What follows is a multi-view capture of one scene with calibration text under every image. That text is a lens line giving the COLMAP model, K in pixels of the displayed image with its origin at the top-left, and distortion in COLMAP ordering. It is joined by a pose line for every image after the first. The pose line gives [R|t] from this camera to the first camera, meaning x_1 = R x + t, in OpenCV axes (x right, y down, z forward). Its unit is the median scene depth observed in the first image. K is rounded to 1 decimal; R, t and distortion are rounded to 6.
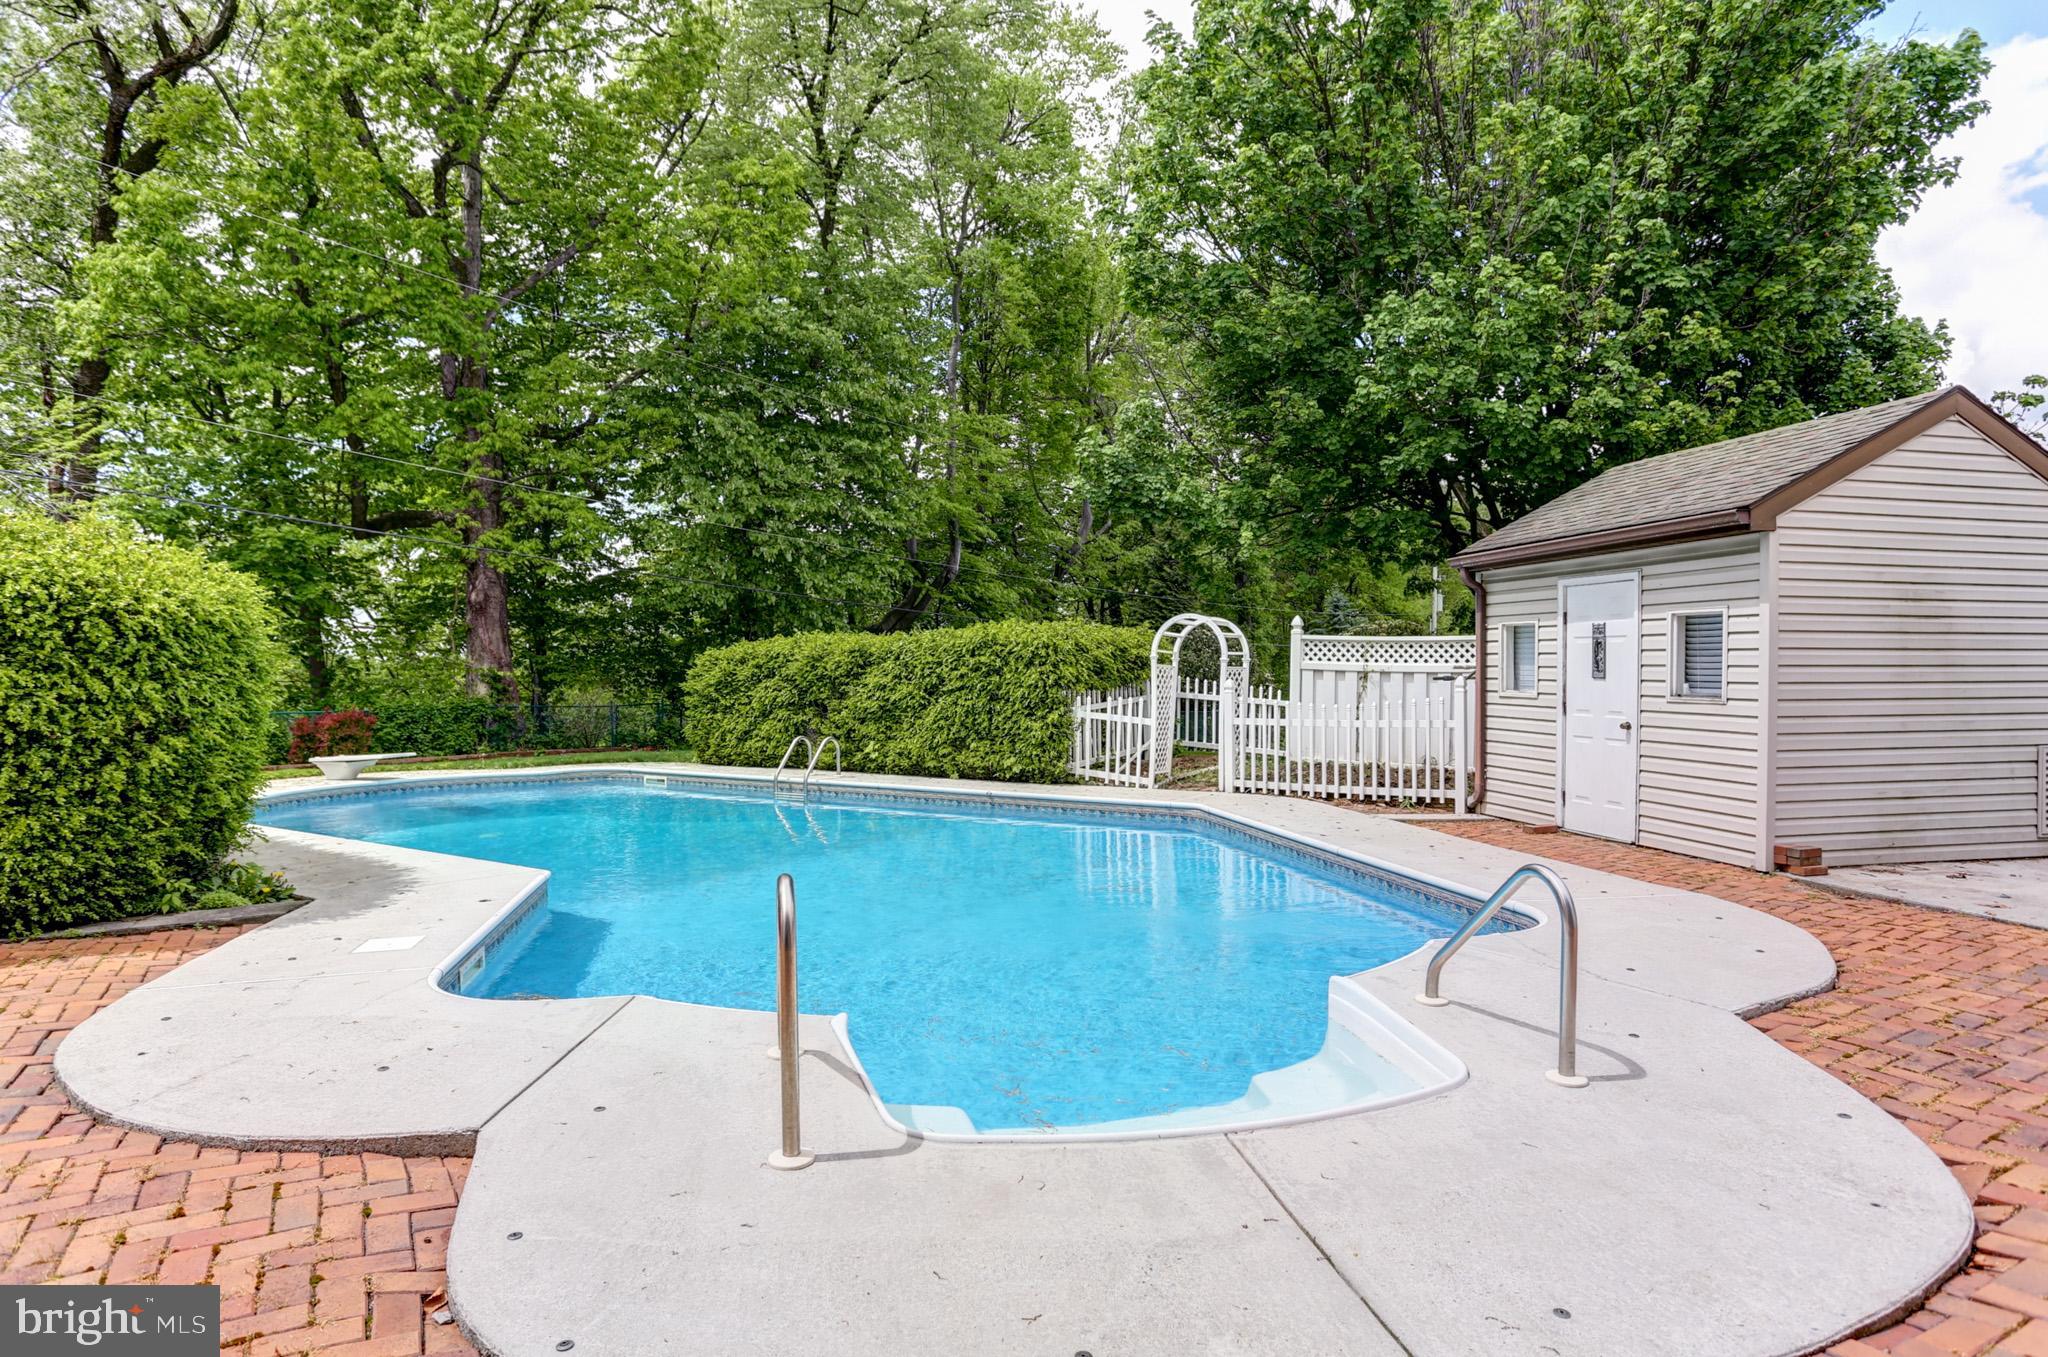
lens RADIAL K [[1170.5, 0, 1007.5], [0, 1170.5, 683.6], [0, 0, 1]] dist [-0.003701, 0.001834]
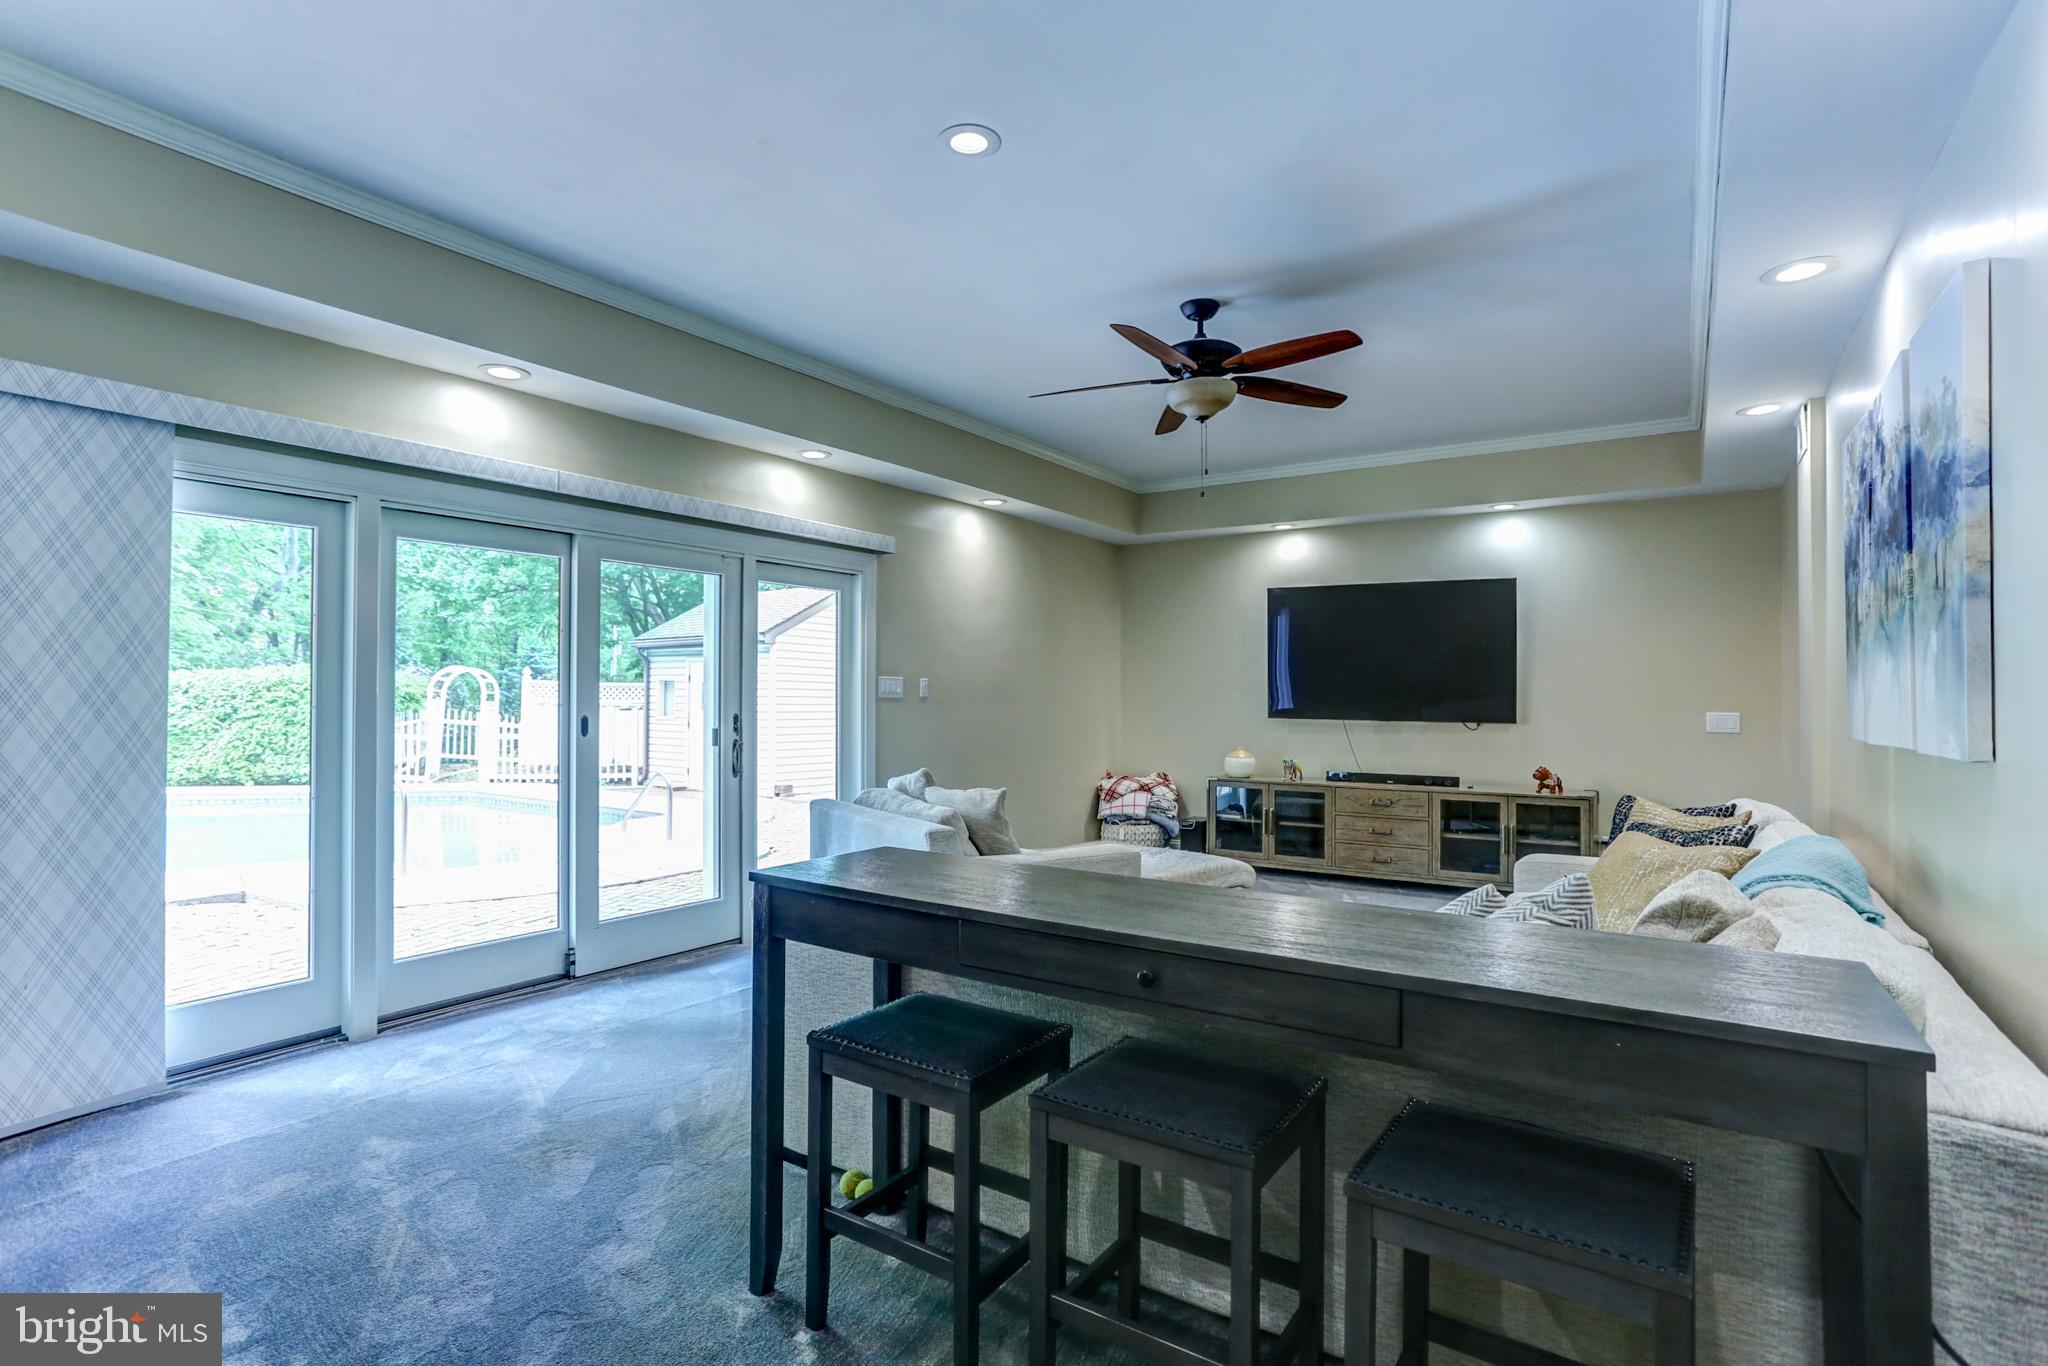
lens RADIAL K [[985.2, 0, 1008.1], [0, 985.2, 689.8], [0, 0, 1]] dist [-0.027045, 0.010305]
pose [[0.745665, 0.011481, 0.666222, -0.153778], [0.001036, 0.999830, -0.018390, -0.004956], [-0.666321, 0.014403, 0.745526, -0.409664]]
